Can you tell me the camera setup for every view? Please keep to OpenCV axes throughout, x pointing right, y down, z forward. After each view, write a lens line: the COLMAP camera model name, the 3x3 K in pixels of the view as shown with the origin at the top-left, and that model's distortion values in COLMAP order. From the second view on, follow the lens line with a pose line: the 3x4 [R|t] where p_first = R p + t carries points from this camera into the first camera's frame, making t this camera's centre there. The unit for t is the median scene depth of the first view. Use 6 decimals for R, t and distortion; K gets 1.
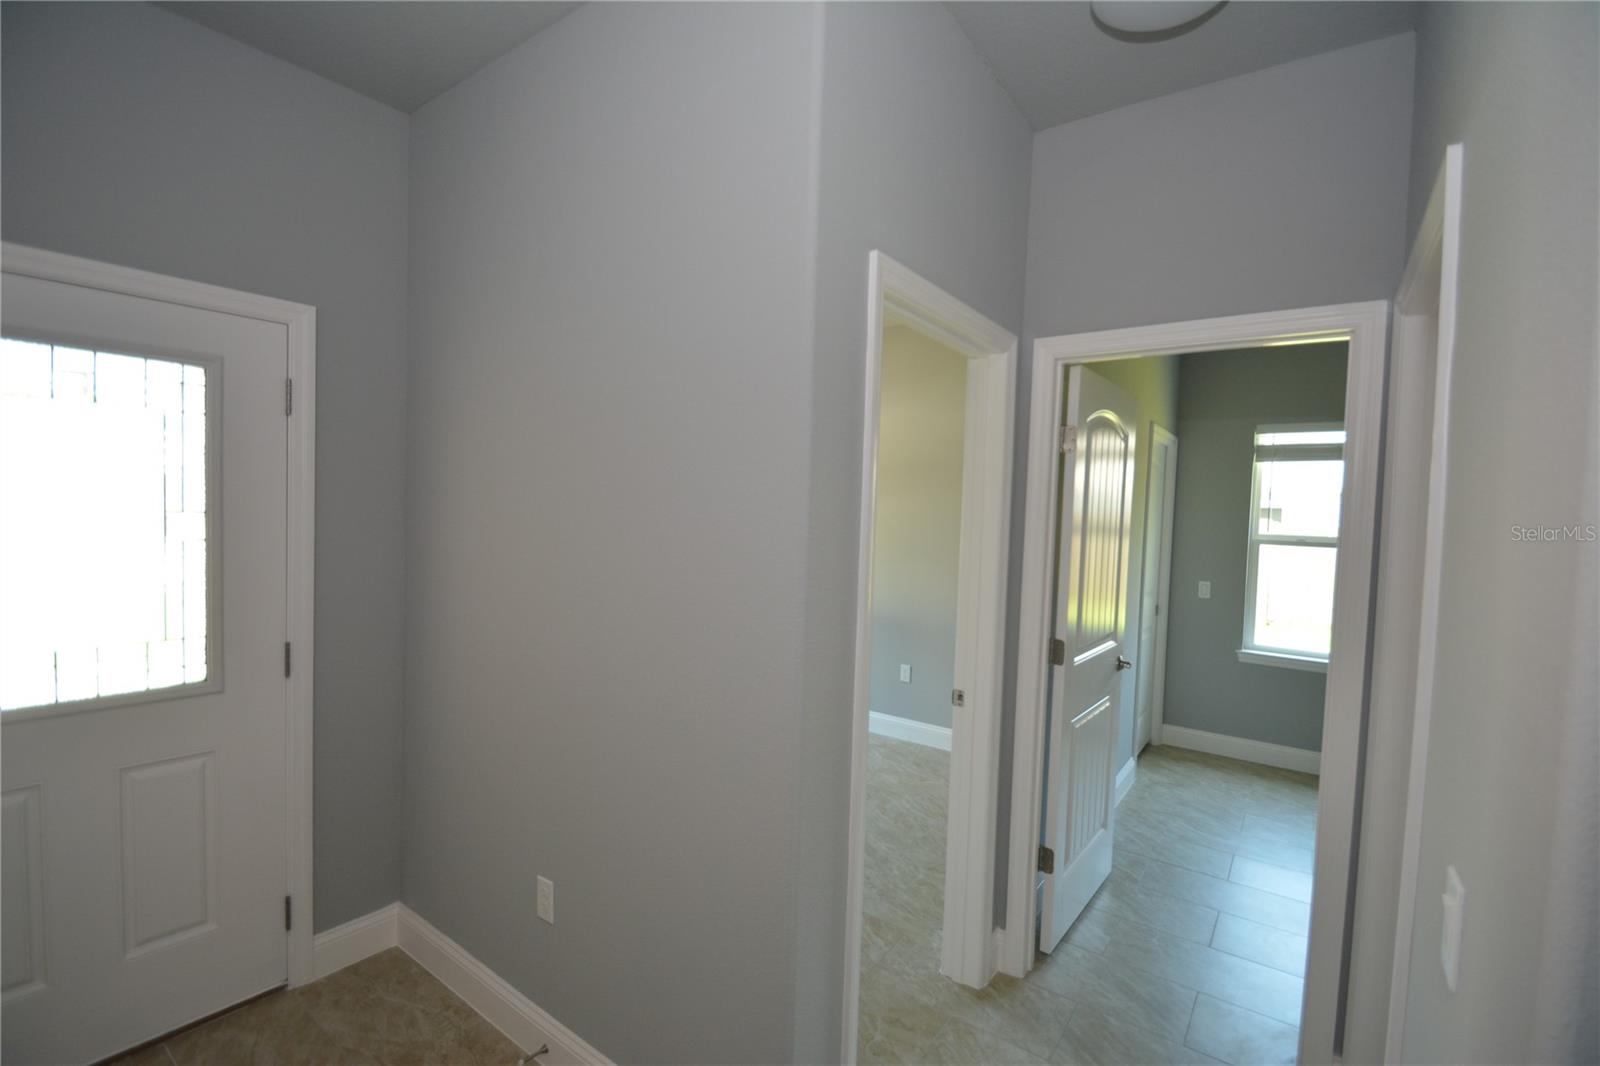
lens RADIAL K [[699.4, 0, 803.1], [0, 699.4, 536.0], [0, 0, 1]] dist [0.022576, -0.023052]
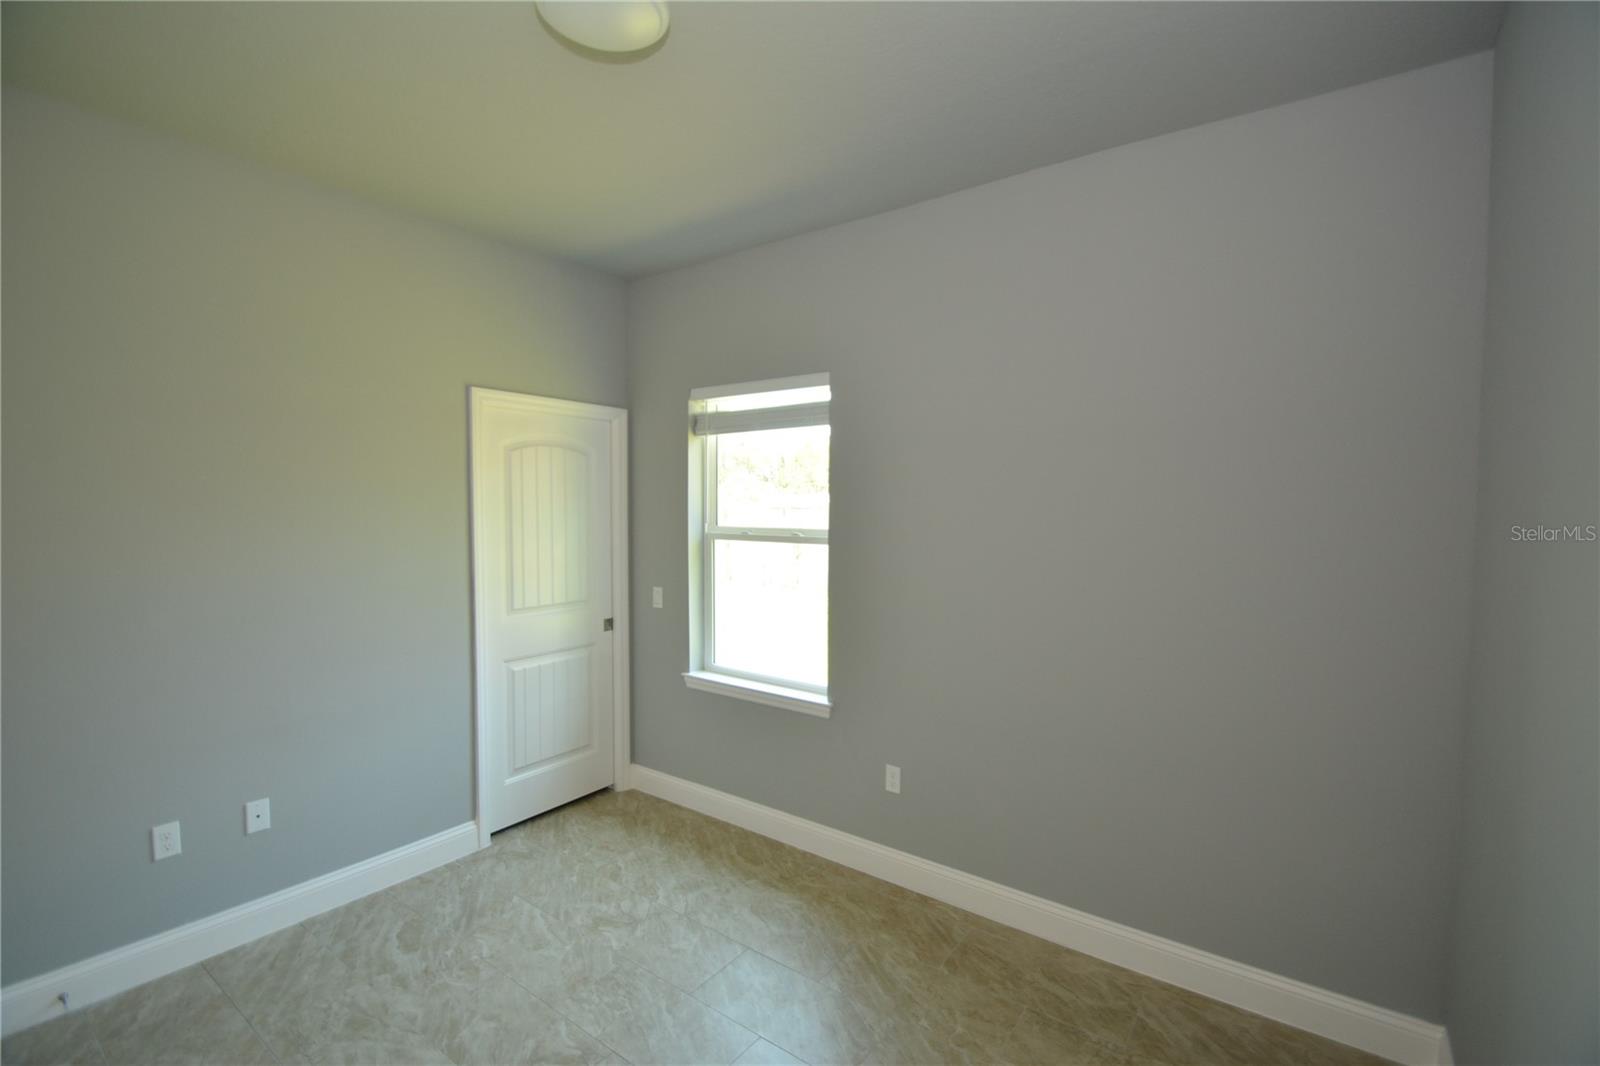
lens RADIAL K [[699.4, 0, 803.1], [0, 699.4, 536.0], [0, 0, 1]] dist [0.022576, -0.023052]
pose [[0.999643, -0.026726, -0.000160, 0.755468], [0.026726, 0.999633, 0.004386, 0.007538], [0.000043, -0.004388, 0.999990, 0.206725]]
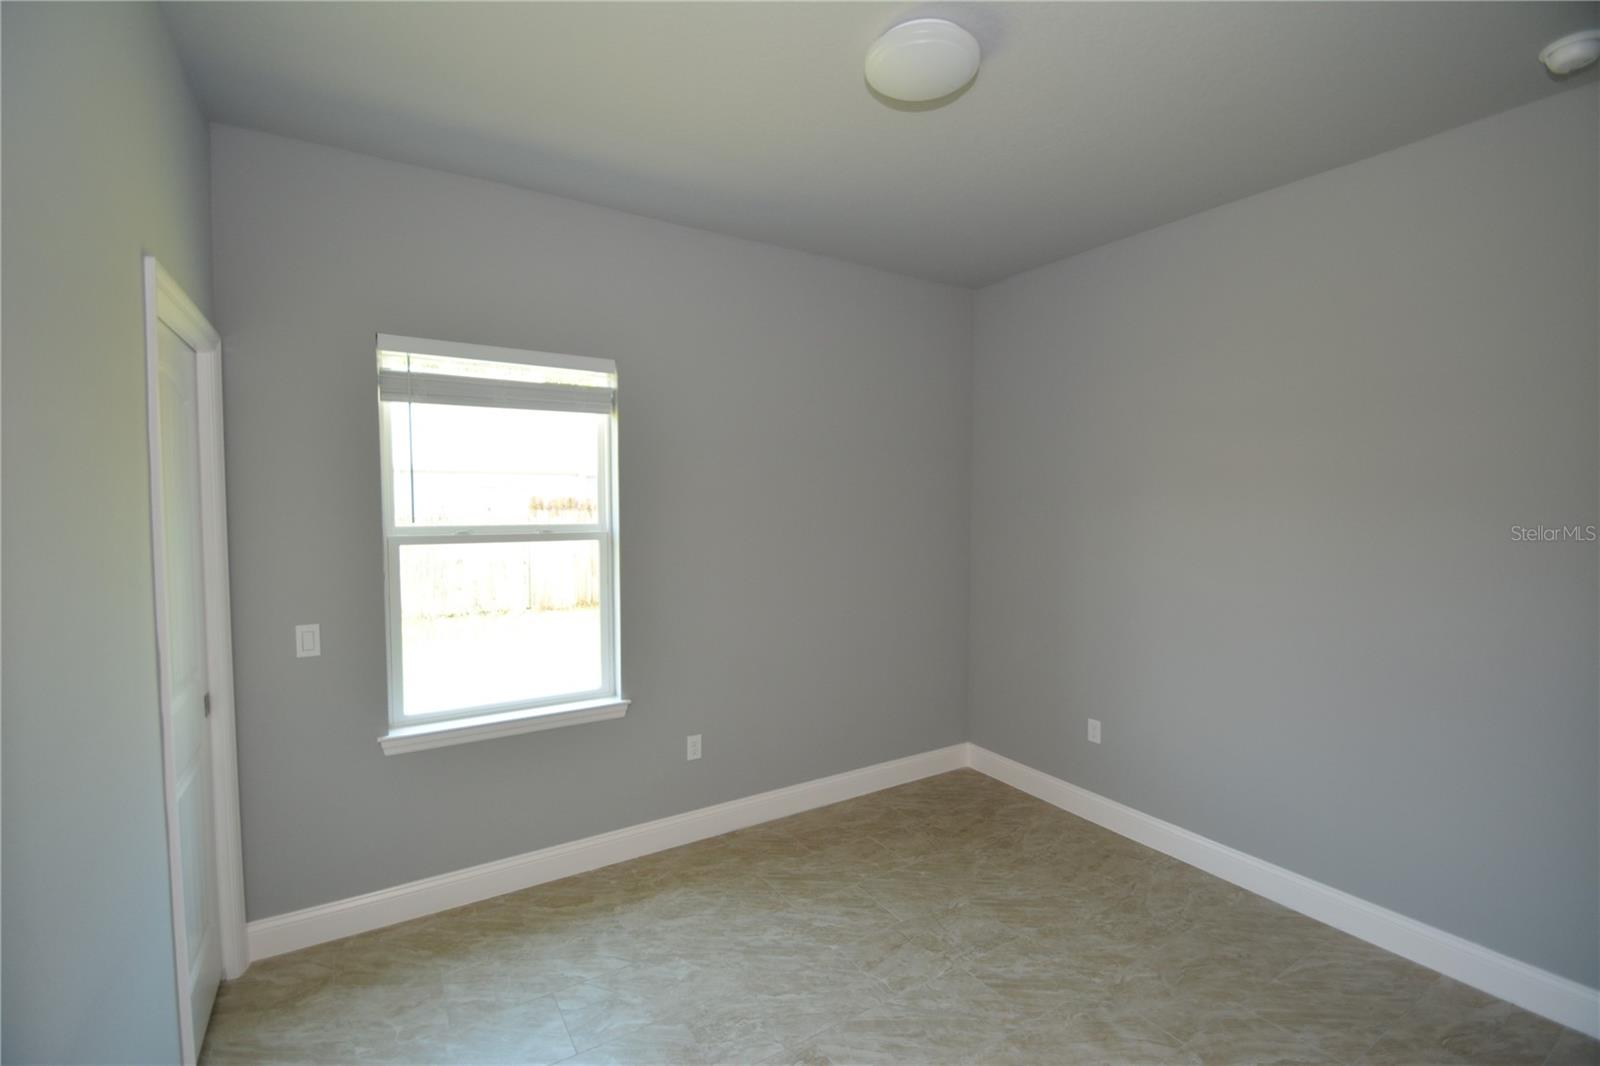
lens RADIAL K [[699.4, 0, 803.1], [0, 699.4, 536.0], [0, 0, 1]] dist [0.022576, -0.023052]
pose [[0.375759, -0.076957, 0.923517, 0.240252], [0.052053, 0.996725, 0.061878, -0.014243], [-0.925254, 0.024821, 0.378534, 0.474115]]
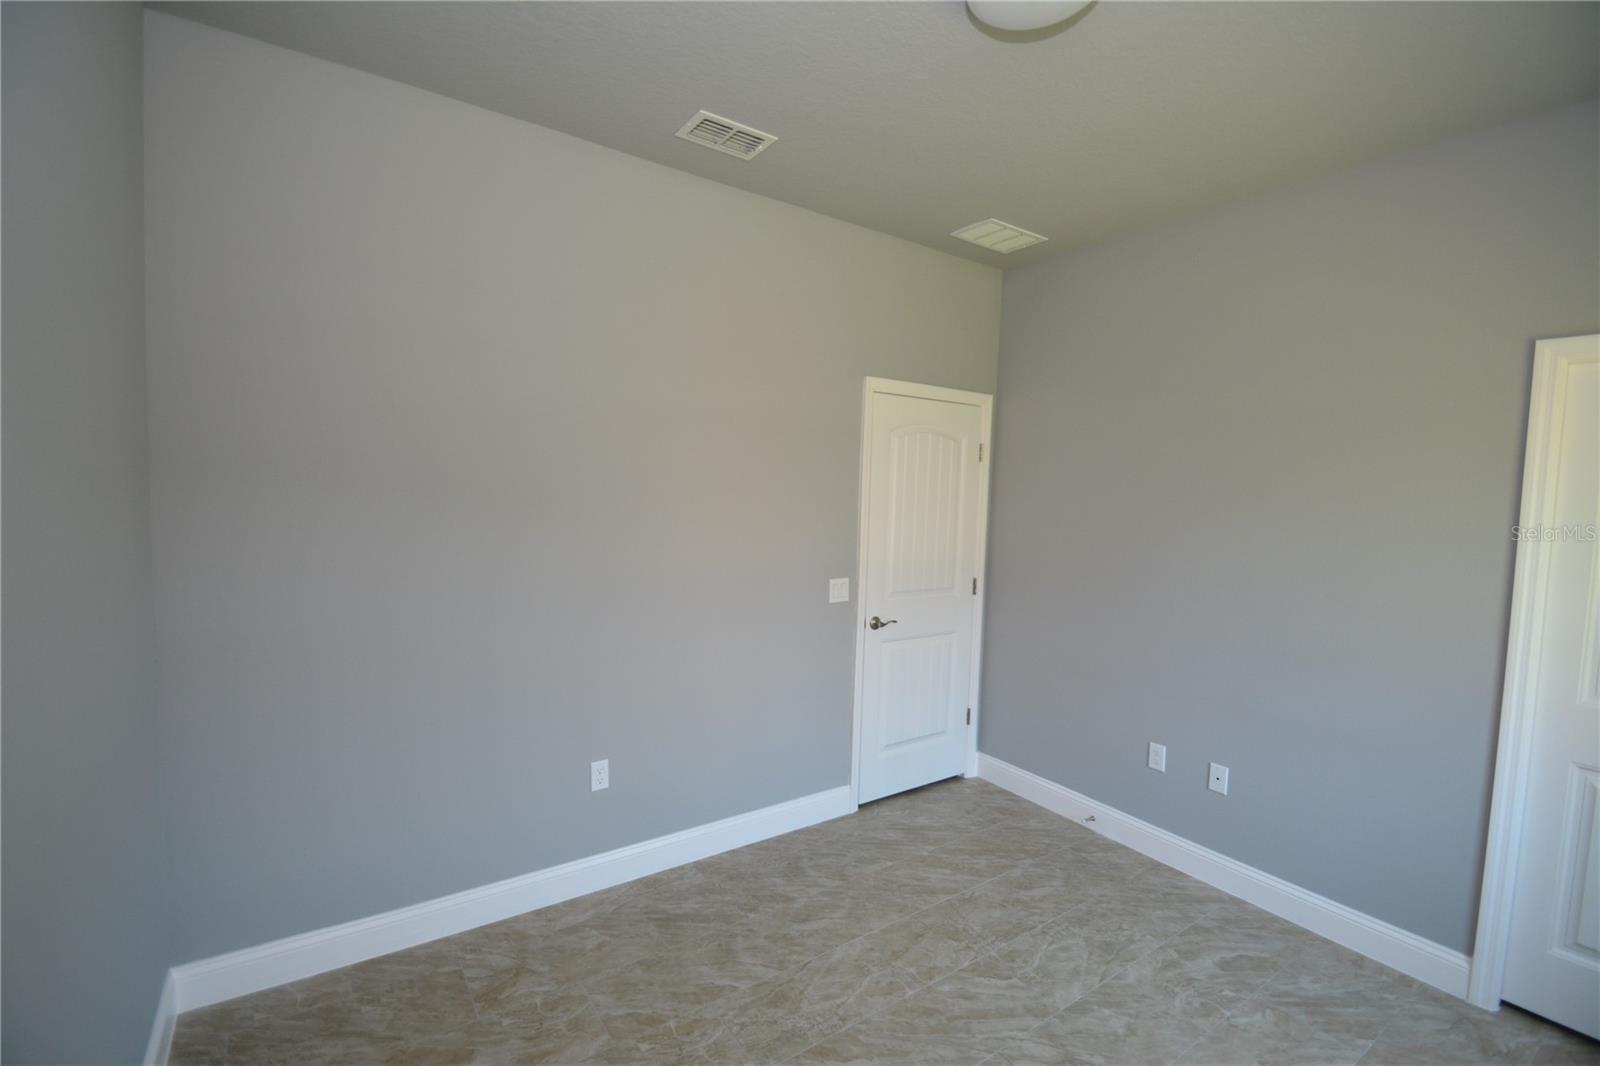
lens RADIAL K [[700.5, 0, 803.5], [0, 700.5, 535.8], [0, 0, 1]] dist [0.019071, -0.018872]
pose [[-0.320794, 0.020846, -0.946920, 1.029578], [-0.082711, 0.995322, 0.049932, 0.002547], [0.943531, 0.094338, -0.317569, 0.587529]]
